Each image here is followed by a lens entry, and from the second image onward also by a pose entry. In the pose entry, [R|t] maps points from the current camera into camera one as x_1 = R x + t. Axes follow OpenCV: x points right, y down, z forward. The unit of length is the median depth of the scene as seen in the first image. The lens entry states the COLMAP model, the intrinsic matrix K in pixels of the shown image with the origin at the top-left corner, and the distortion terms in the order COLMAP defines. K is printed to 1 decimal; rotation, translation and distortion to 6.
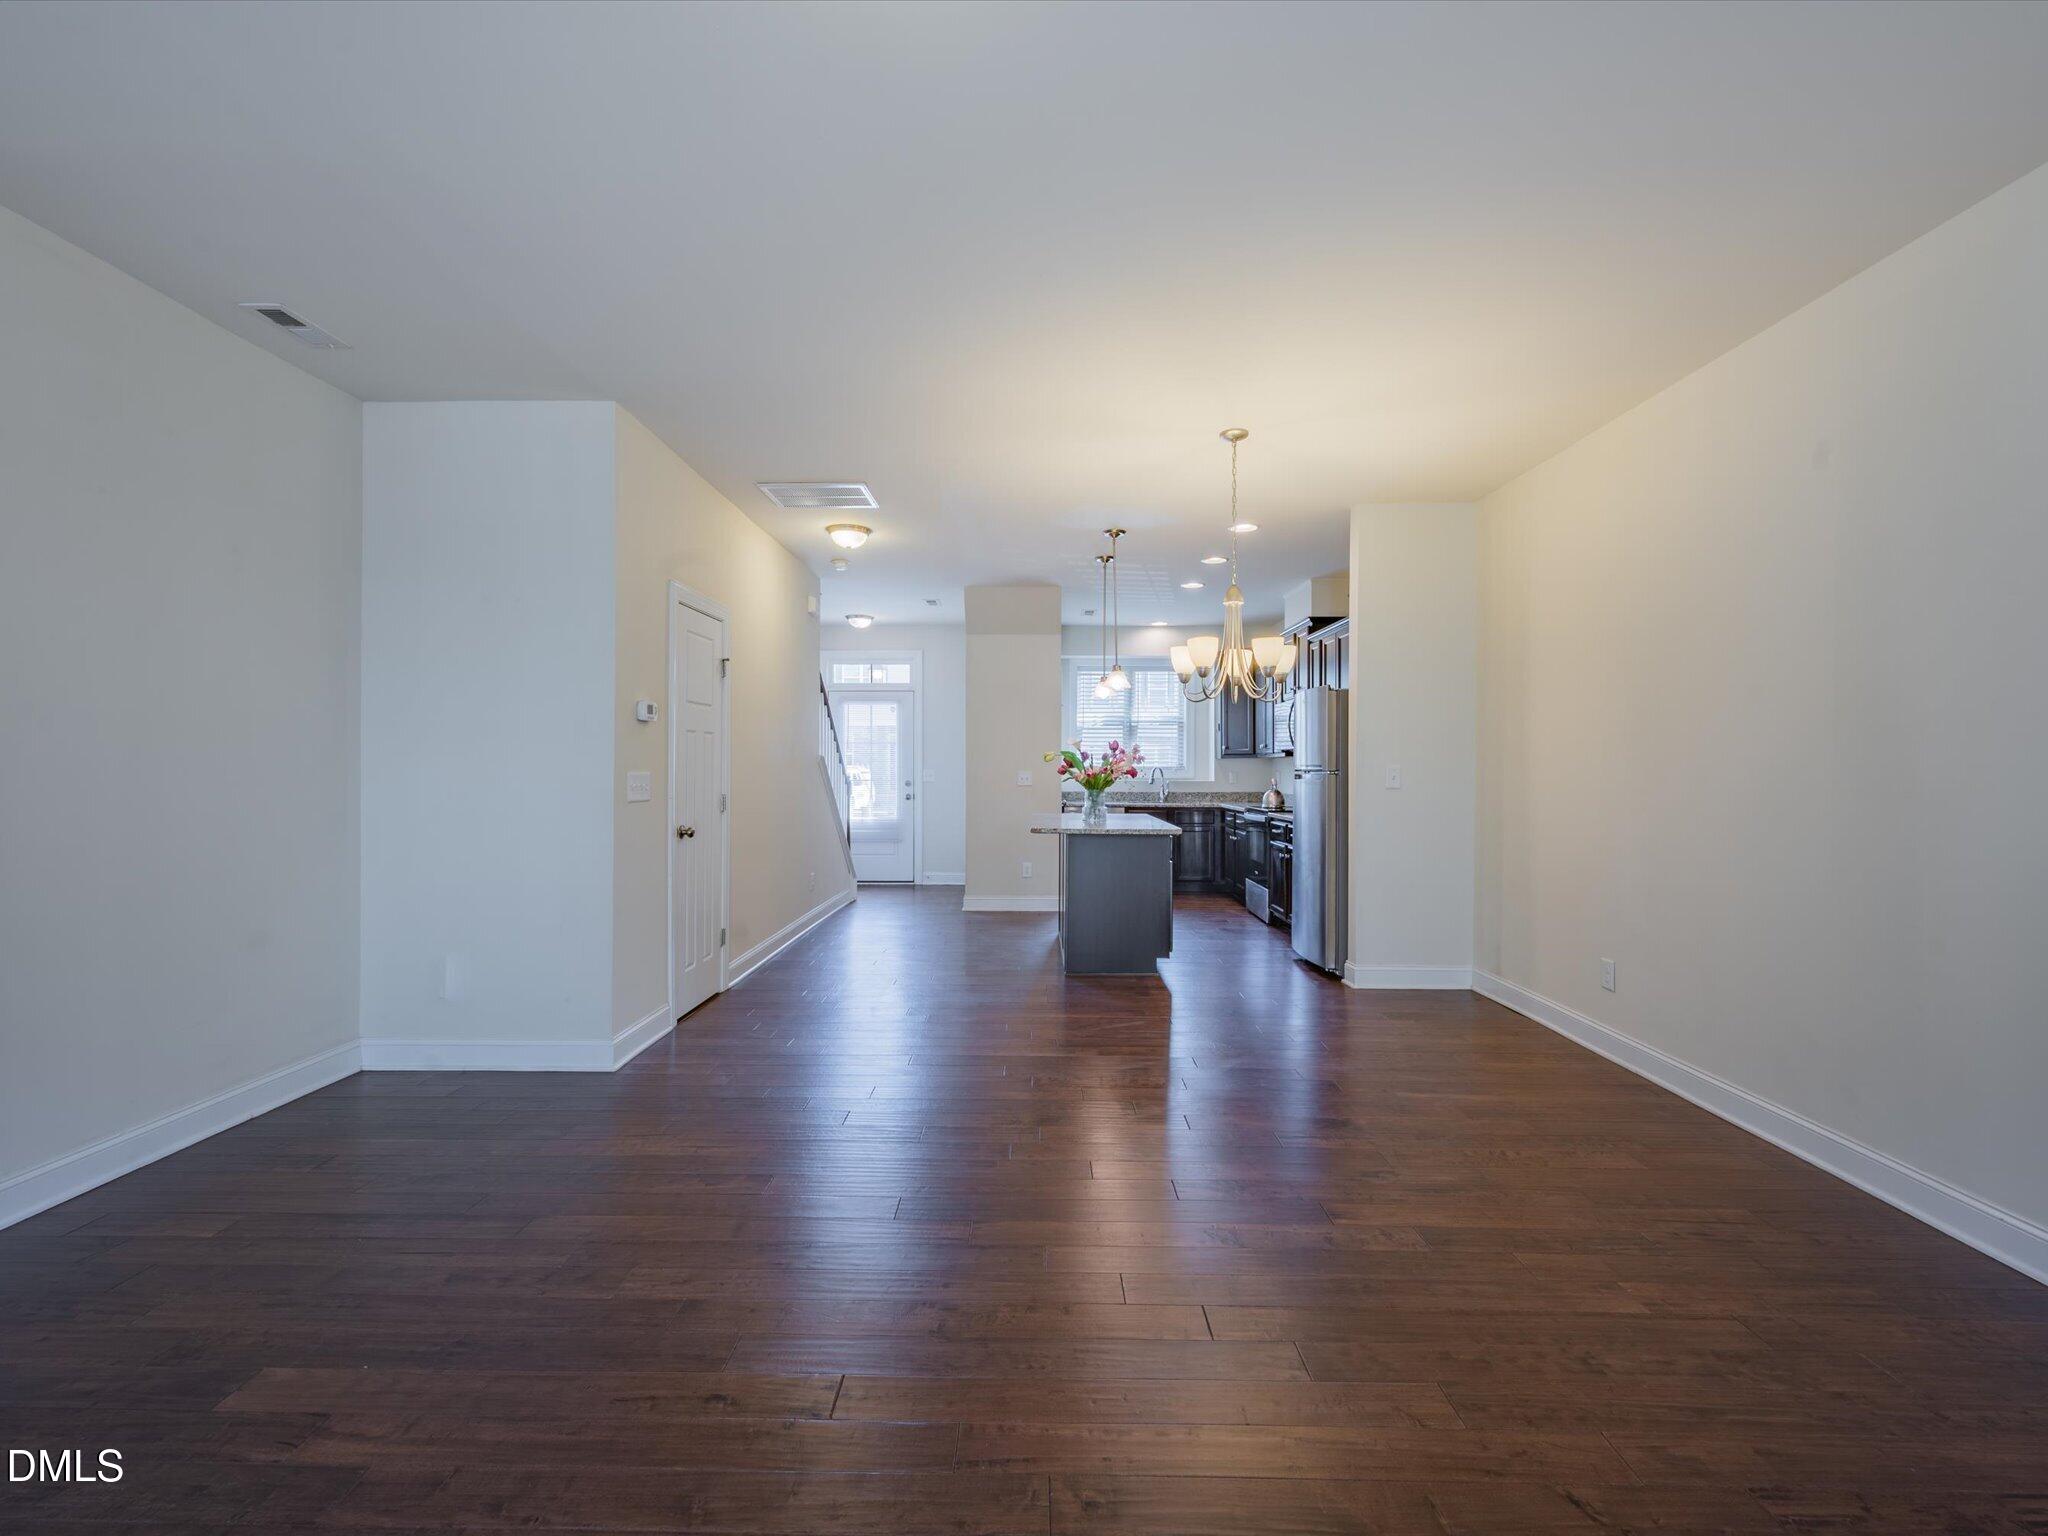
lens RADIAL K [[893.4, 0, 1017.7], [0, 893.4, 760.7], [0, 0, 1]] dist [-0.000522, -0.001118]
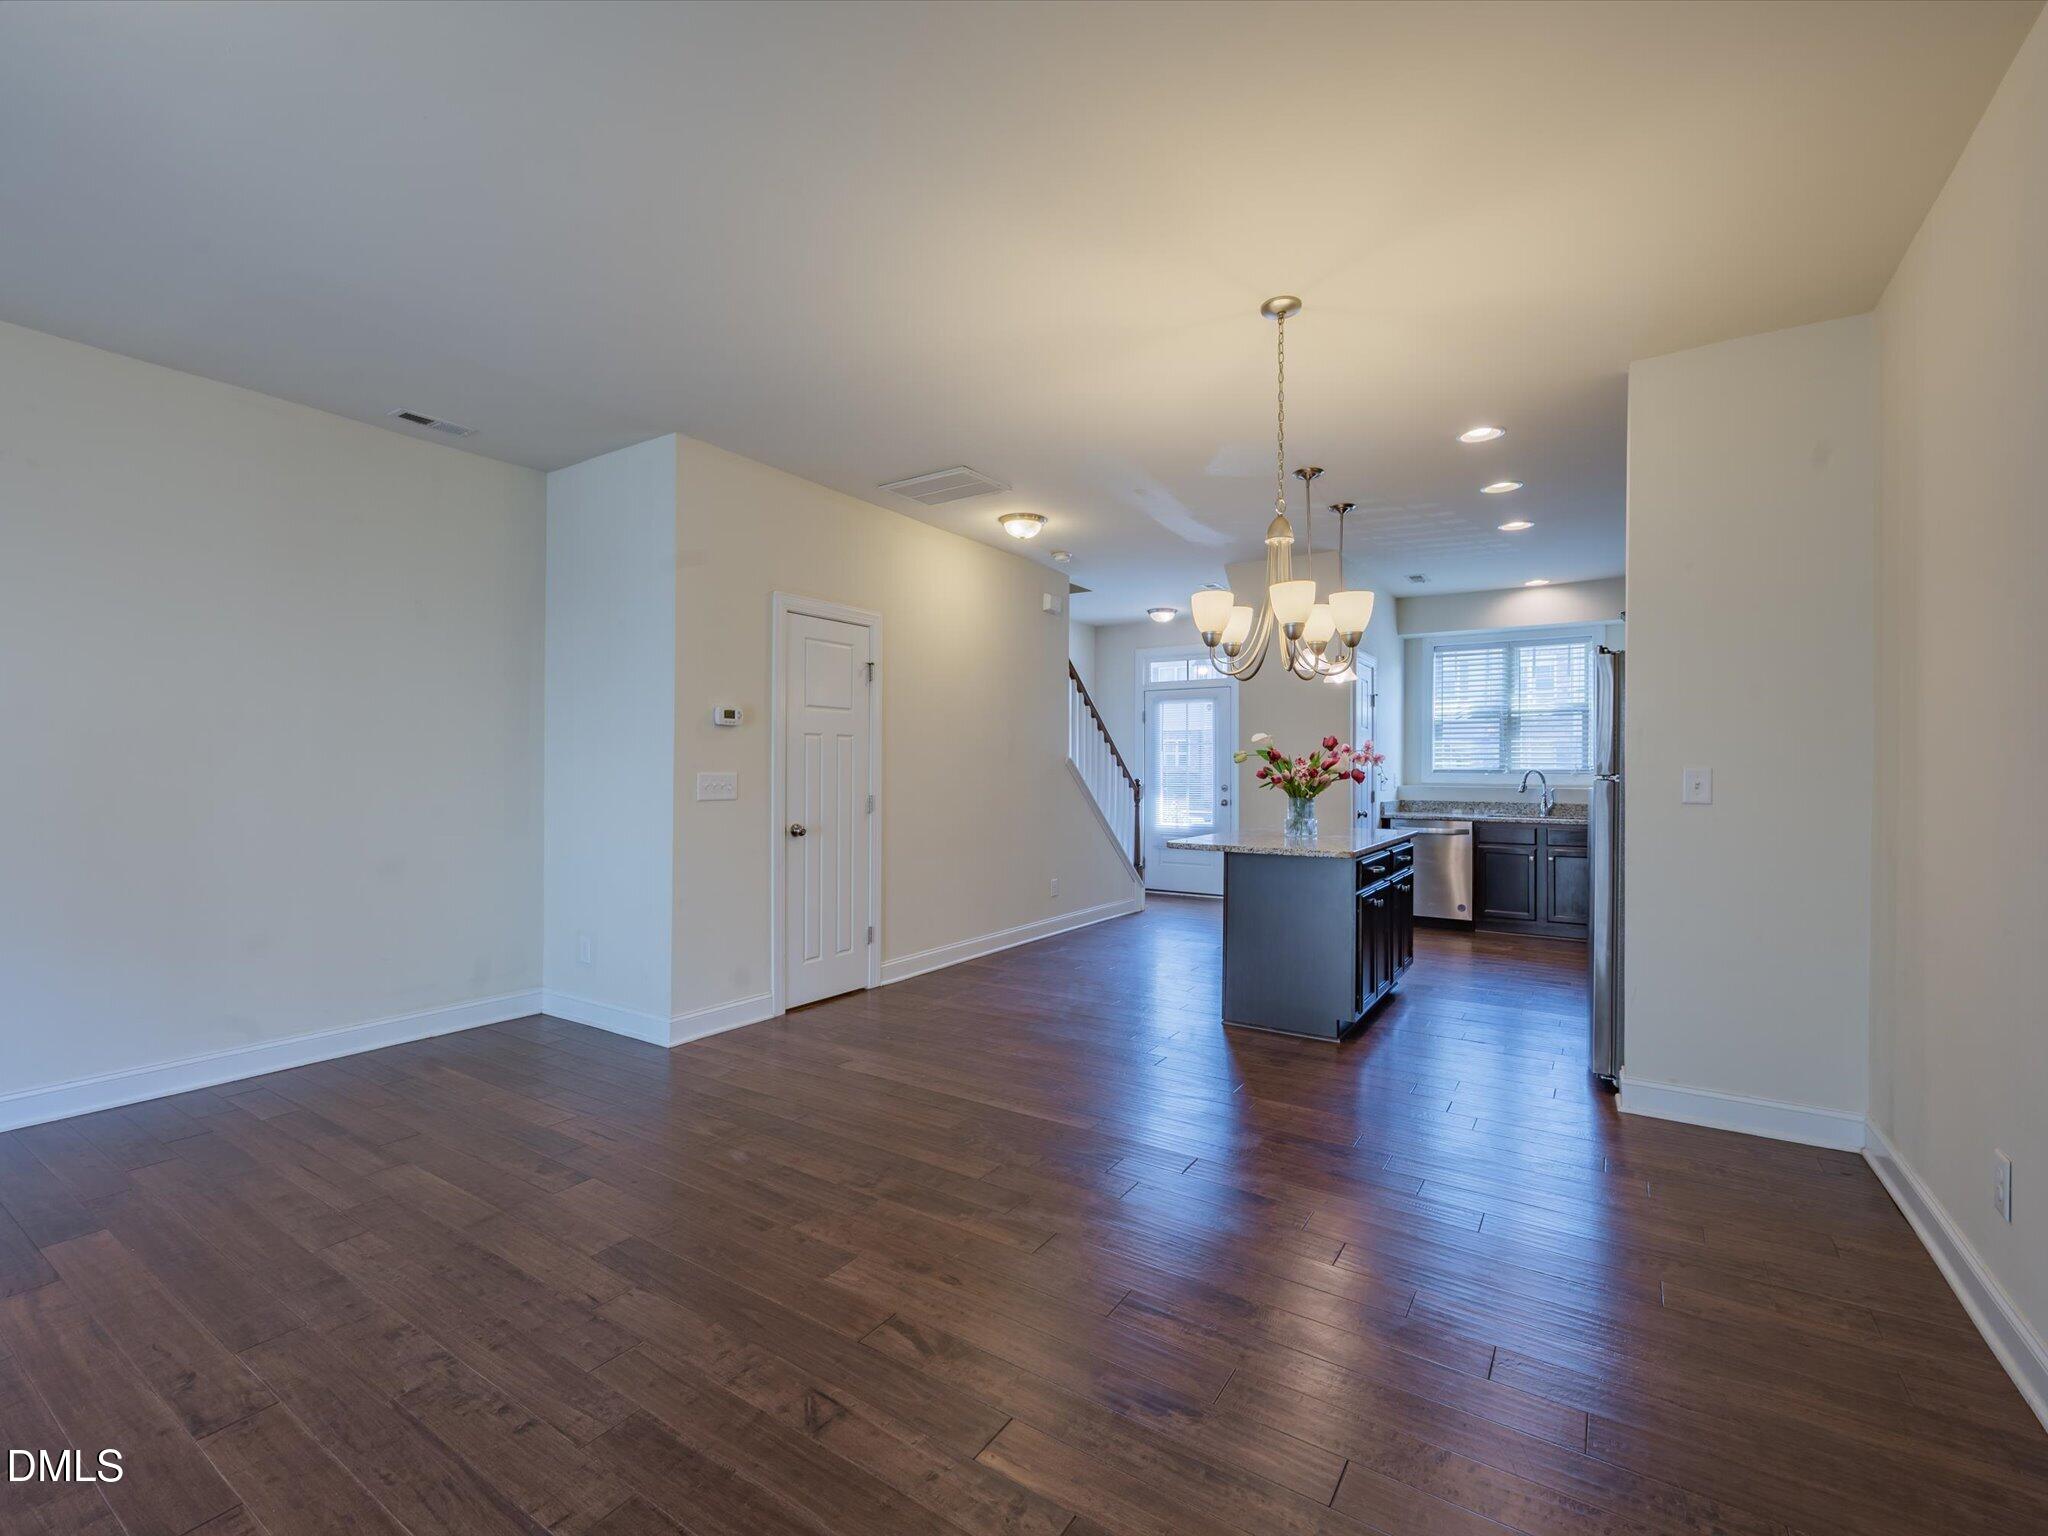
lens RADIAL K [[893.4, 0, 1017.7], [0, 893.4, 760.7], [0, 0, 1]] dist [-0.000522, -0.001118]
pose [[0.846730, -0.004468, -0.532004, 0.263048], [0.001996, 0.999984, -0.005222, 0.002714], [0.532019, 0.003360, 0.846726, 0.163984]]
